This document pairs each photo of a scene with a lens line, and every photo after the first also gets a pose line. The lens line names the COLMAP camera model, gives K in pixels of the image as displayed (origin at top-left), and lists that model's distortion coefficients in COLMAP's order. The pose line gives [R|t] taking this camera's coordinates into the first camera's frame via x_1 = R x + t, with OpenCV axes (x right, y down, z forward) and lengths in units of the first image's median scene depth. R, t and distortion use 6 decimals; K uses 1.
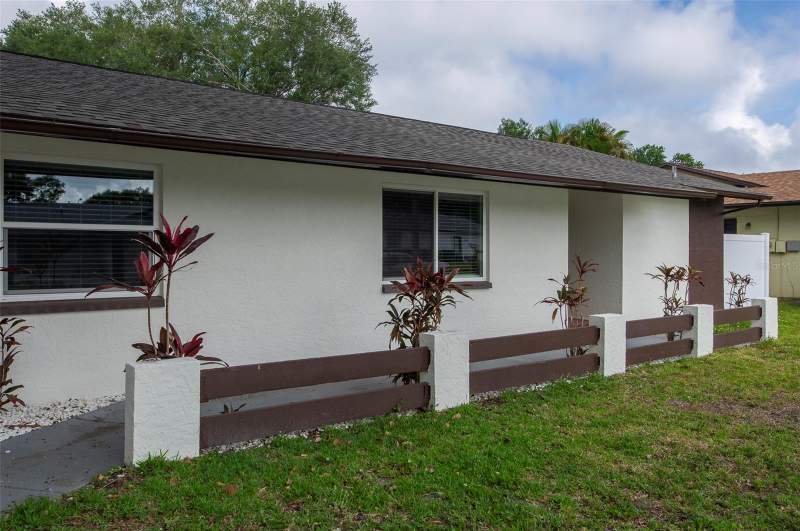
lens RADIAL K [[618.9, 0, 400.0], [0, 618.9, 265.5], [0, 0, 1]] dist [-0.001282, -0.000165]
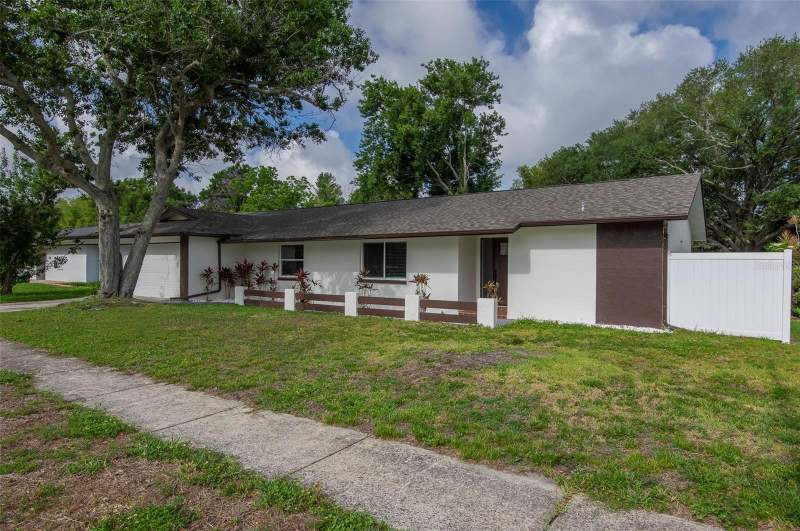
lens RADIAL K [[471.7, 0, 400.0], [0, 471.7, 265.5], [0, 0, 1]] dist [-0.001595, -0.000100]
pose [[0.317117, -0.003253, -0.948381, 1.803233], [-0.034775, 0.999282, -0.015055, -0.003568], [0.947749, 0.037754, 0.316776, 0.479818]]
